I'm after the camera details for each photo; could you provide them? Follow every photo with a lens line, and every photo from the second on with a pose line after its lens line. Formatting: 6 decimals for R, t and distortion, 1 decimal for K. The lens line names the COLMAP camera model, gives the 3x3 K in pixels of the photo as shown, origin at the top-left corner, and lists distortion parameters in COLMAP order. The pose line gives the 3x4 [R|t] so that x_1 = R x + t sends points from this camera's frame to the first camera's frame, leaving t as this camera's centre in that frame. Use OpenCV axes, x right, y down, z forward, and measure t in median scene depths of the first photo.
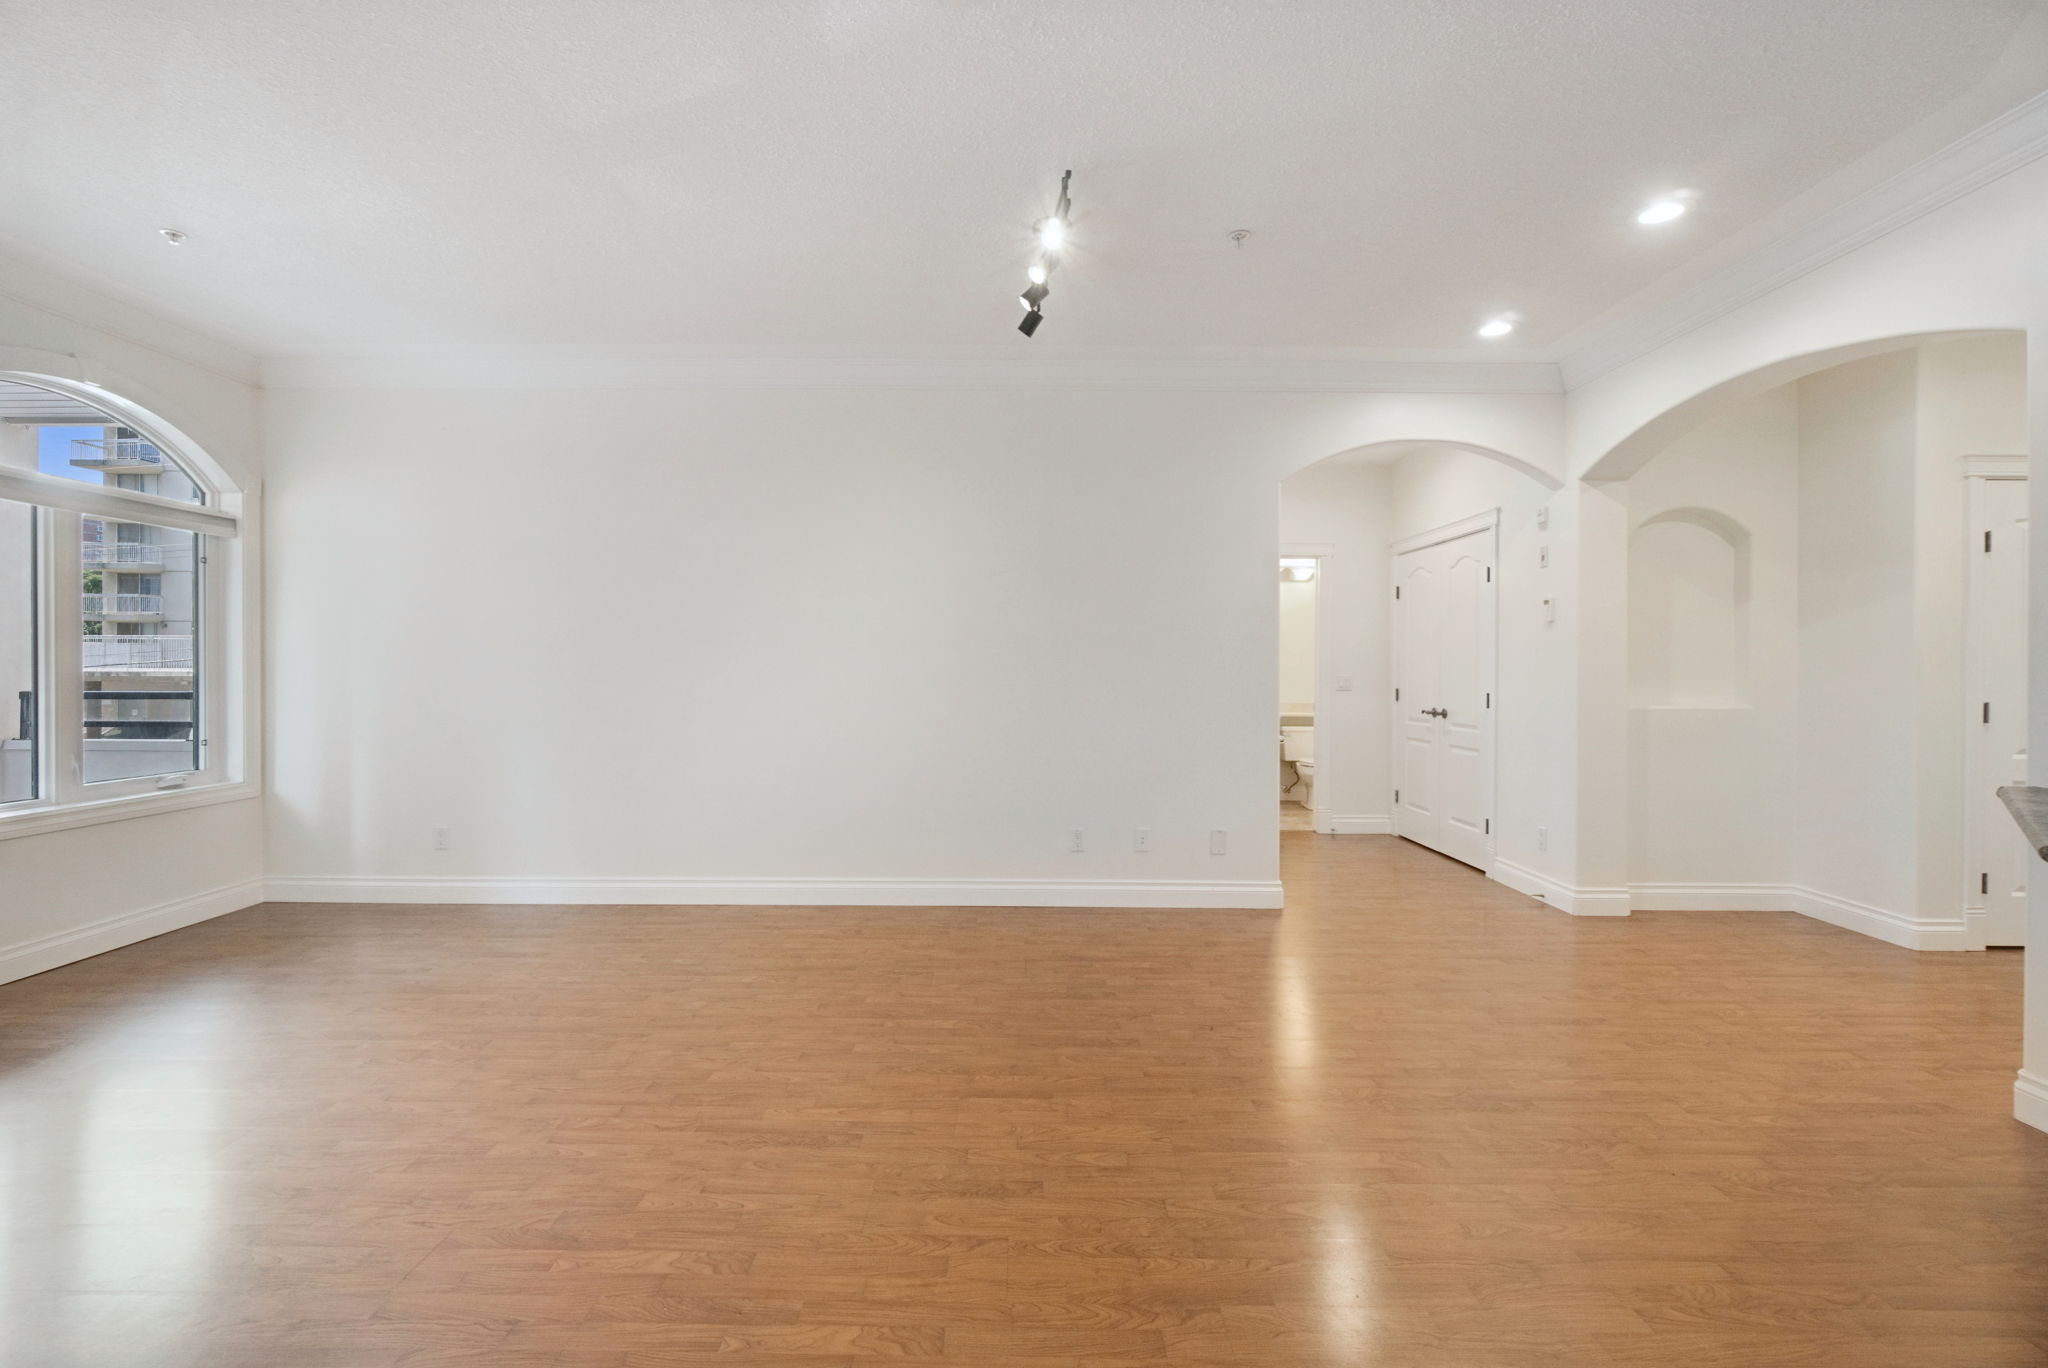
lens RADIAL K [[881.1, 0, 1018.1], [0, 881.1, 677.7], [0, 0, 1]] dist [-0.002579, -0.000136]
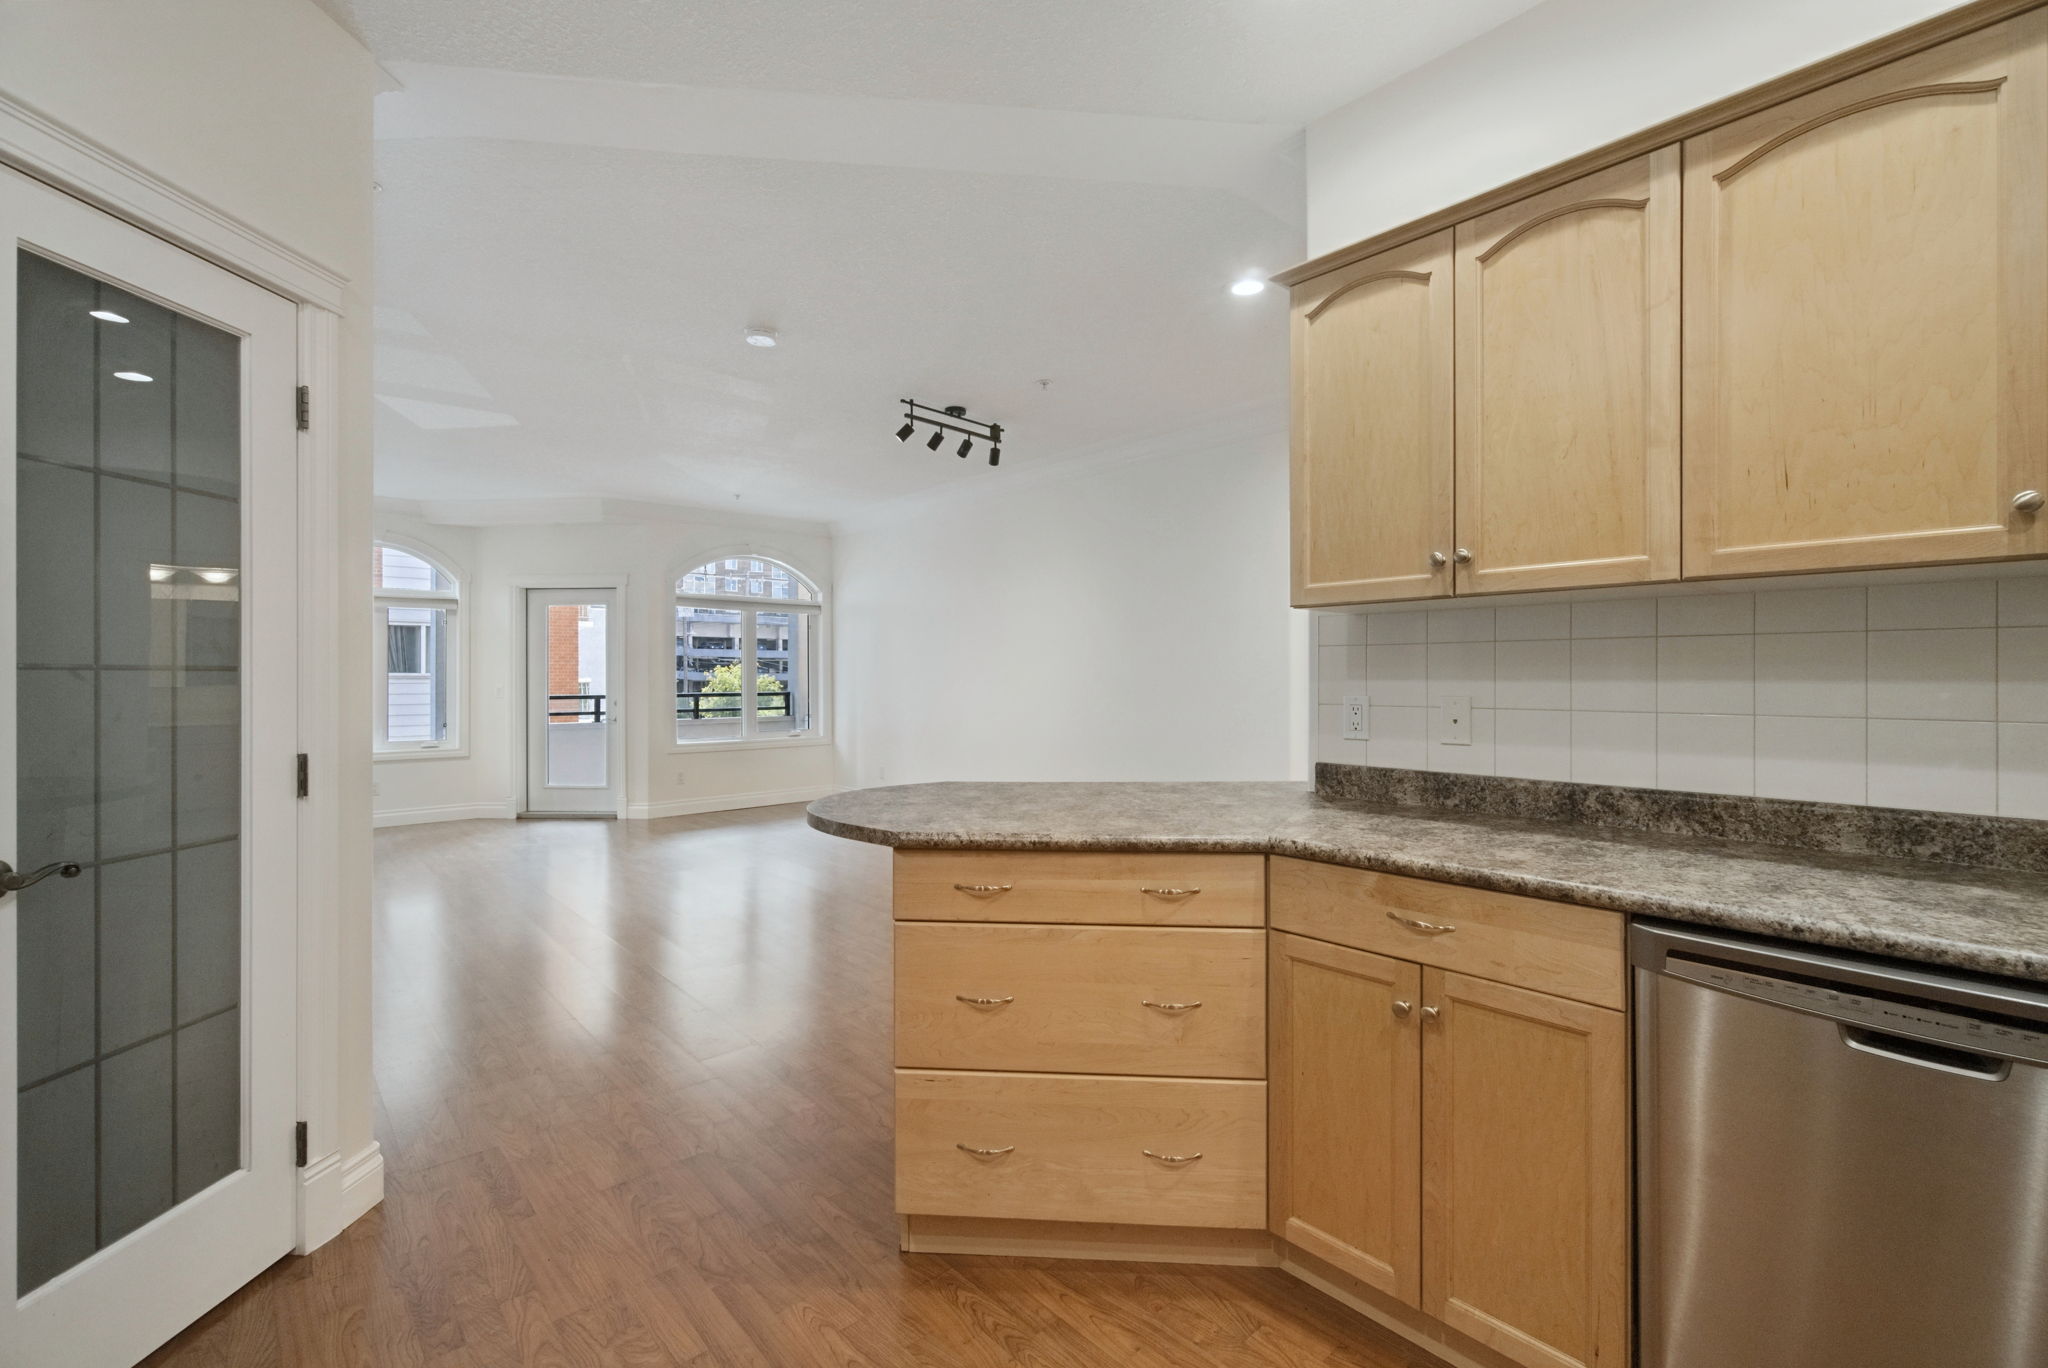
lens RADIAL K [[881.1, 0, 1018.1], [0, 881.1, 677.7], [0, 0, 1]] dist [-0.002579, -0.000136]
pose [[0.658614, -0.005211, -0.752463, 1.151138], [-0.004304, 0.999934, -0.010692, 0.006122], [0.752469, 0.010281, 0.658547, 0.006265]]
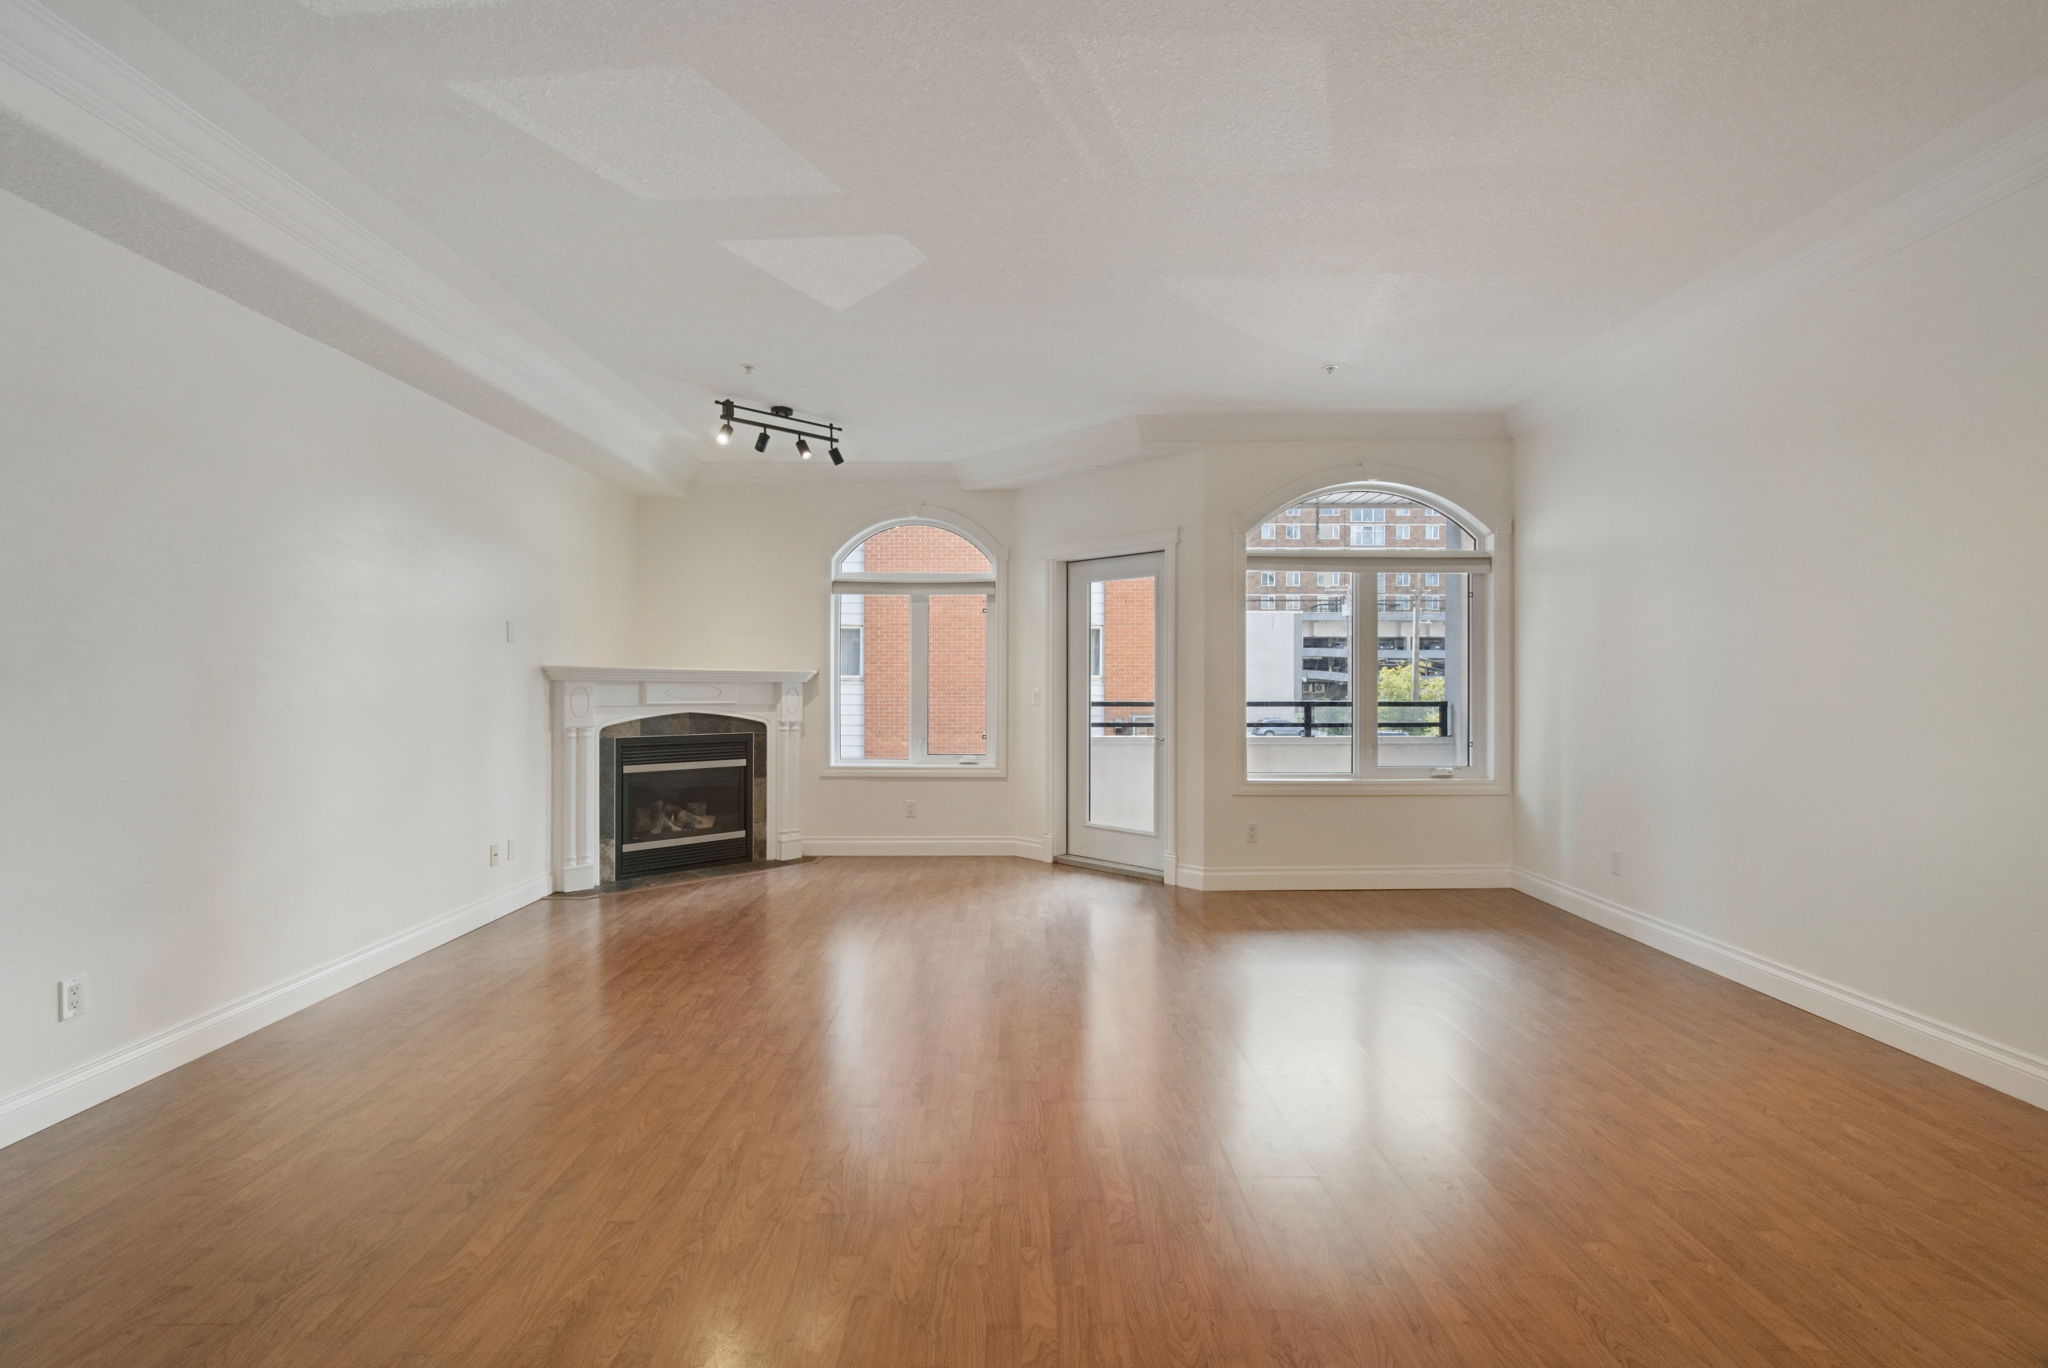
lens RADIAL K [[911.4, 0, 1024.0], [0, 911.4, 684.0], [0, 0, 1]] dist [0.000372, -0.000016]
pose [[0.006930, -0.000697, -0.999976, 0.408871], [-0.013320, 0.999911, -0.000790, -0.000354], [0.999887, 0.013325, 0.006920, 0.446197]]
